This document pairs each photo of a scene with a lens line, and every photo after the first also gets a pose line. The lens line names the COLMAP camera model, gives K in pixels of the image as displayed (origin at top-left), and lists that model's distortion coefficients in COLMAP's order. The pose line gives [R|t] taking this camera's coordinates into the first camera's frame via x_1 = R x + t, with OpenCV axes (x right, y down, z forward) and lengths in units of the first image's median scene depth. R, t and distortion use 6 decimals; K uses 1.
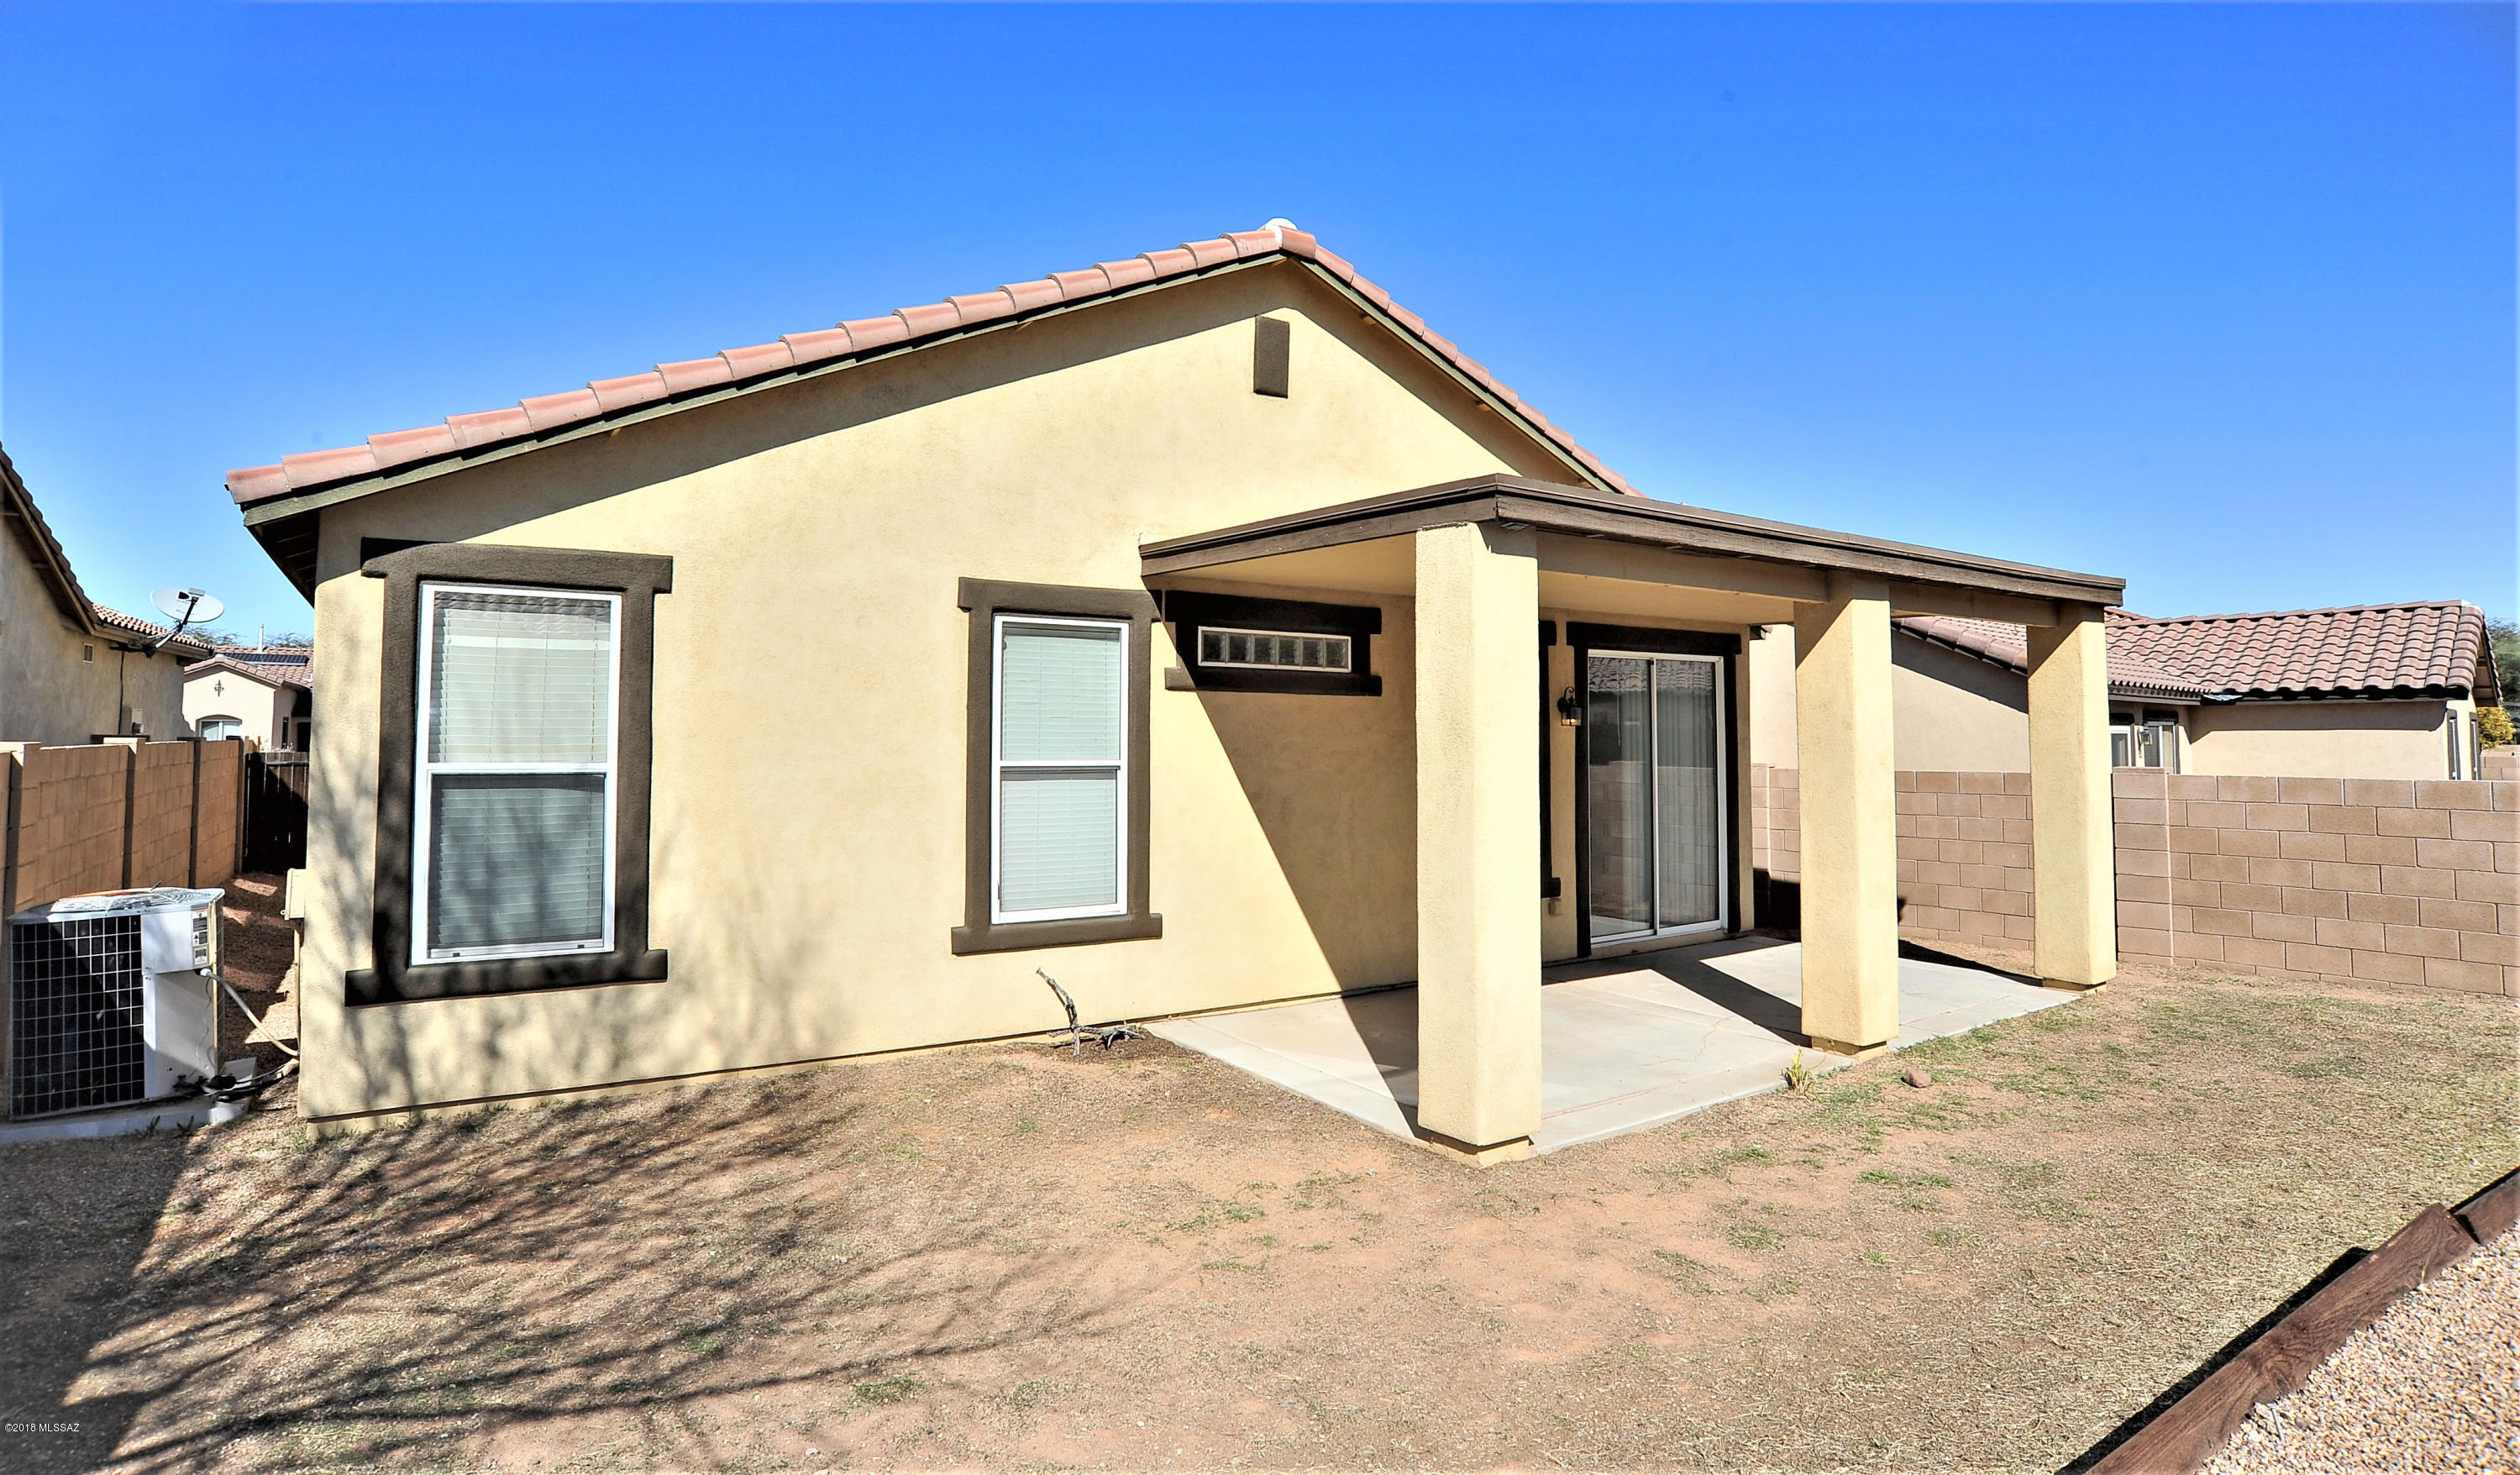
lens RADIAL K [[1330.0, 0, 1271.0], [0, 1330.0, 730.8], [0, 0, 1]] dist [-0.036618, 0.003326]
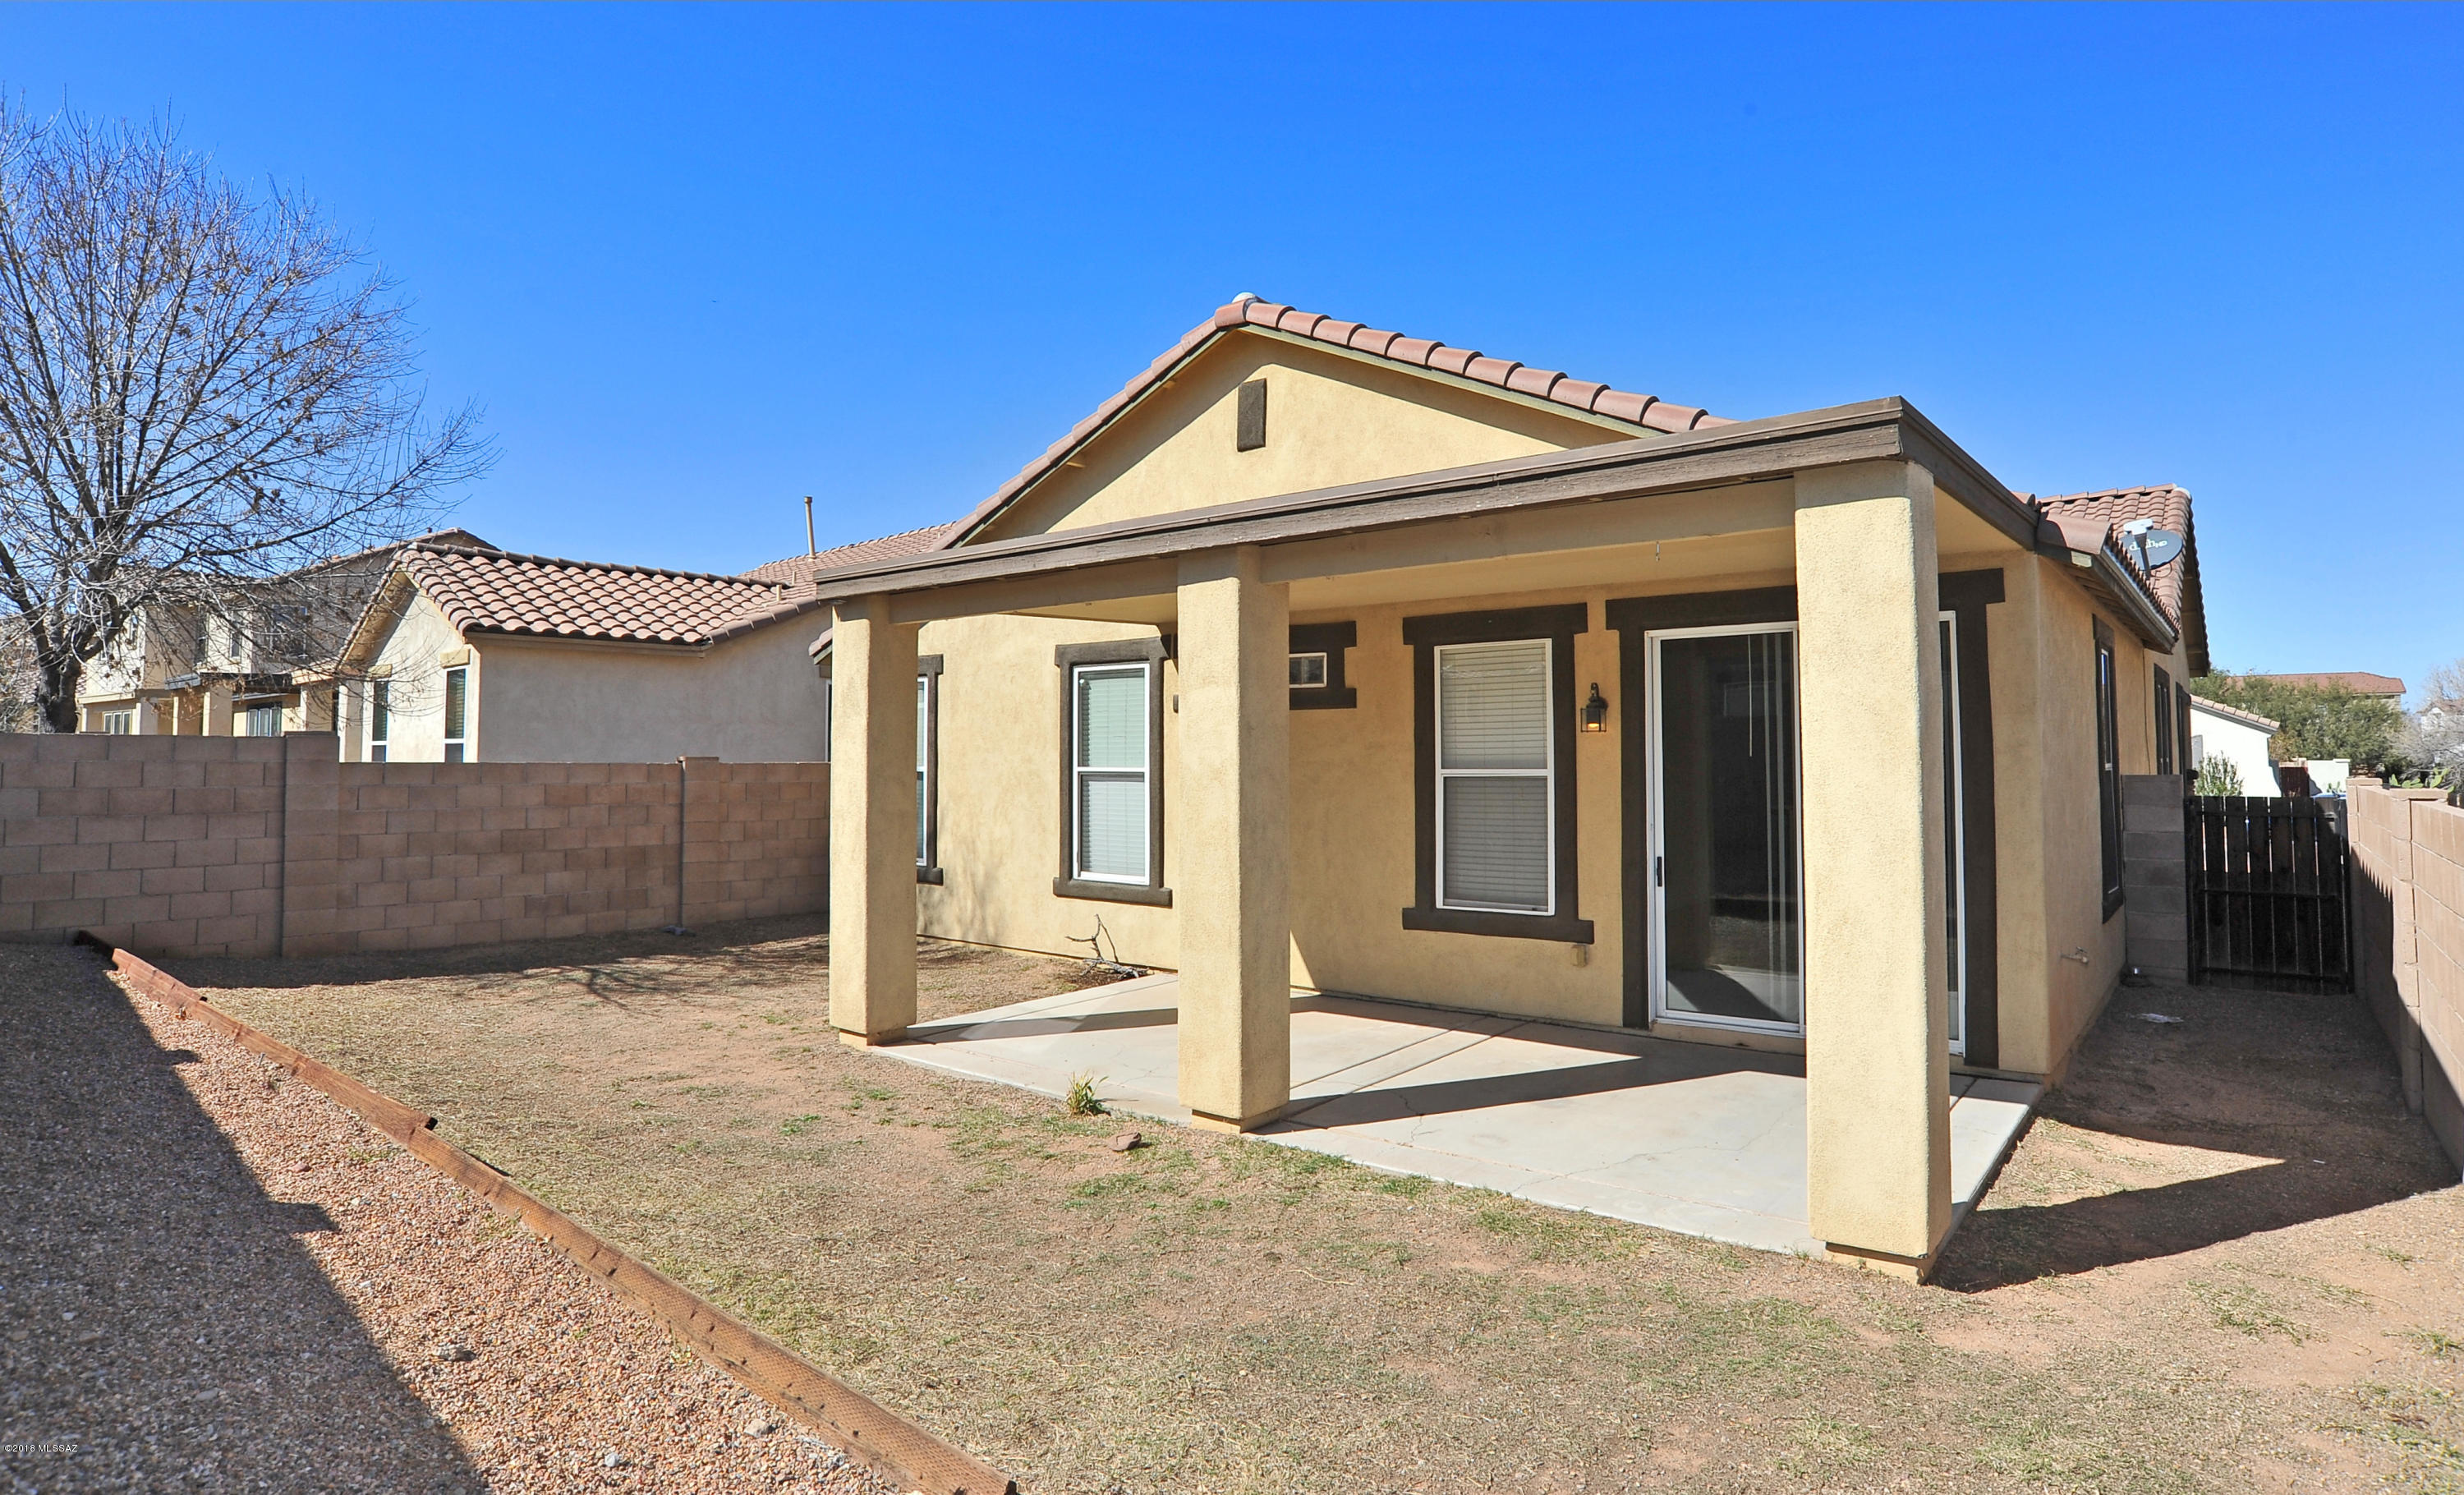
lens RADIAL K [[1342.3, 0, 1241.2], [0, 1342.3, 756.4], [0, 0, 1]] dist [0.000280, 0.000448]
pose [[0.279423, -0.003538, -0.960162, 1.189929], [0.009485, 0.999955, -0.000924, 0.012841], [0.960121, -0.008848, 0.279443, 0.719144]]
